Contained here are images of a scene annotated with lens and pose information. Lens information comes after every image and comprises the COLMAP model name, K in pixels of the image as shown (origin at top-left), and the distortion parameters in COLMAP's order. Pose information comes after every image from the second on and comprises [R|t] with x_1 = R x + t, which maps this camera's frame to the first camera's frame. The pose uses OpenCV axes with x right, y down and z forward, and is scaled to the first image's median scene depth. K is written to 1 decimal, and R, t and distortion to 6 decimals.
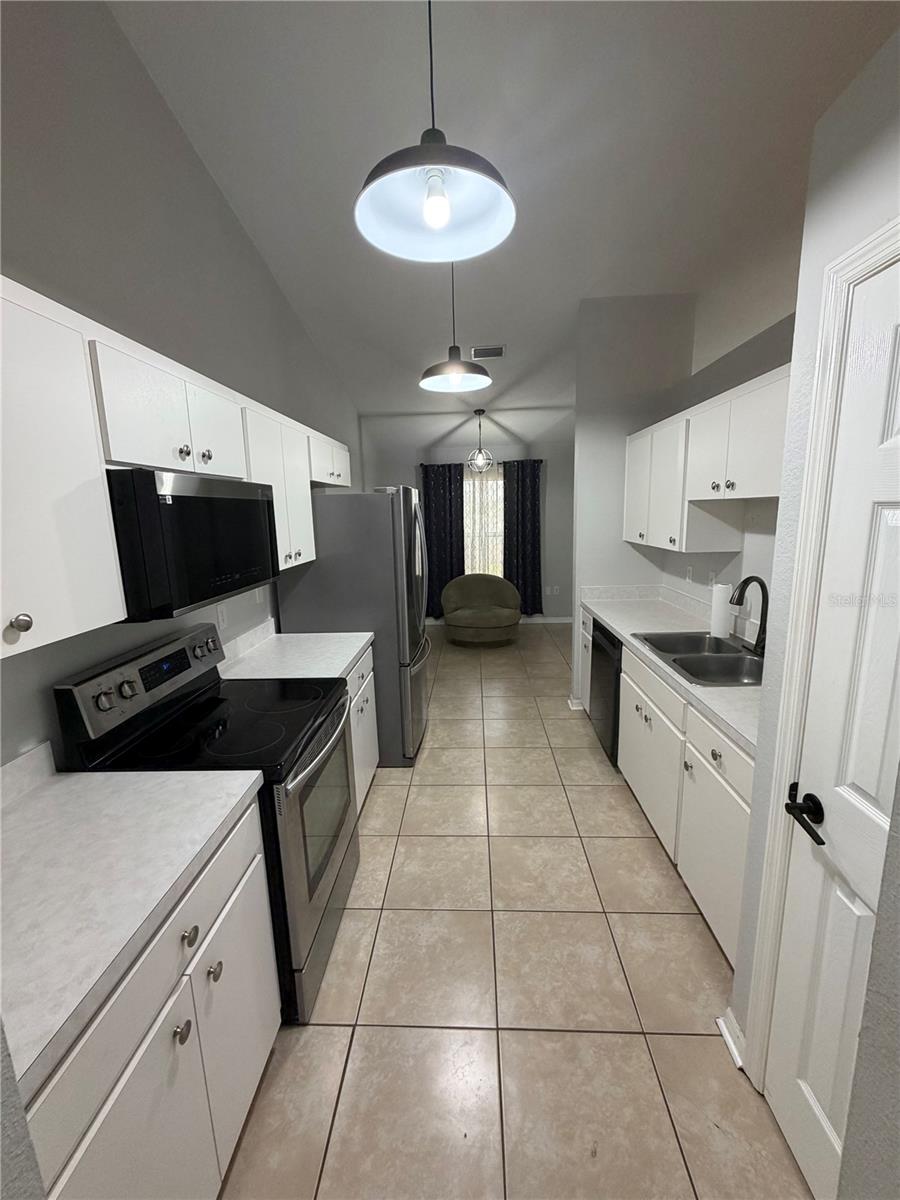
lens RADIAL K [[478.1, 0, 450.9], [0, 478.1, 591.5], [0, 0, 1]] dist [-0.000623, 0.000320]
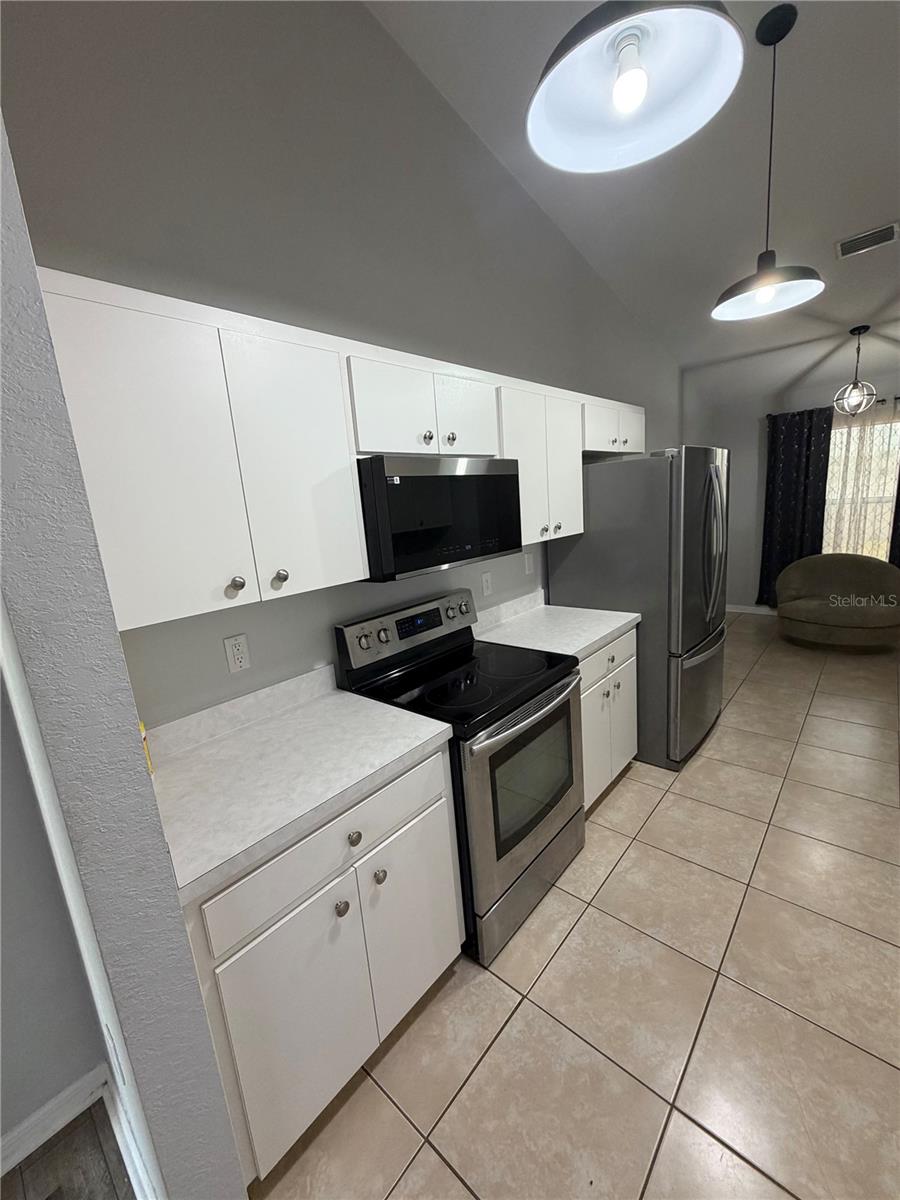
lens RADIAL K [[478.1, 0, 450.9], [0, 478.1, 591.5], [0, 0, 1]] dist [-0.000623, 0.000320]
pose [[0.776889, 0.081417, -0.624352, 0.162192], [-0.047775, 0.996368, 0.070482, -0.004770], [0.627823, -0.024928, 0.777957, 0.095107]]
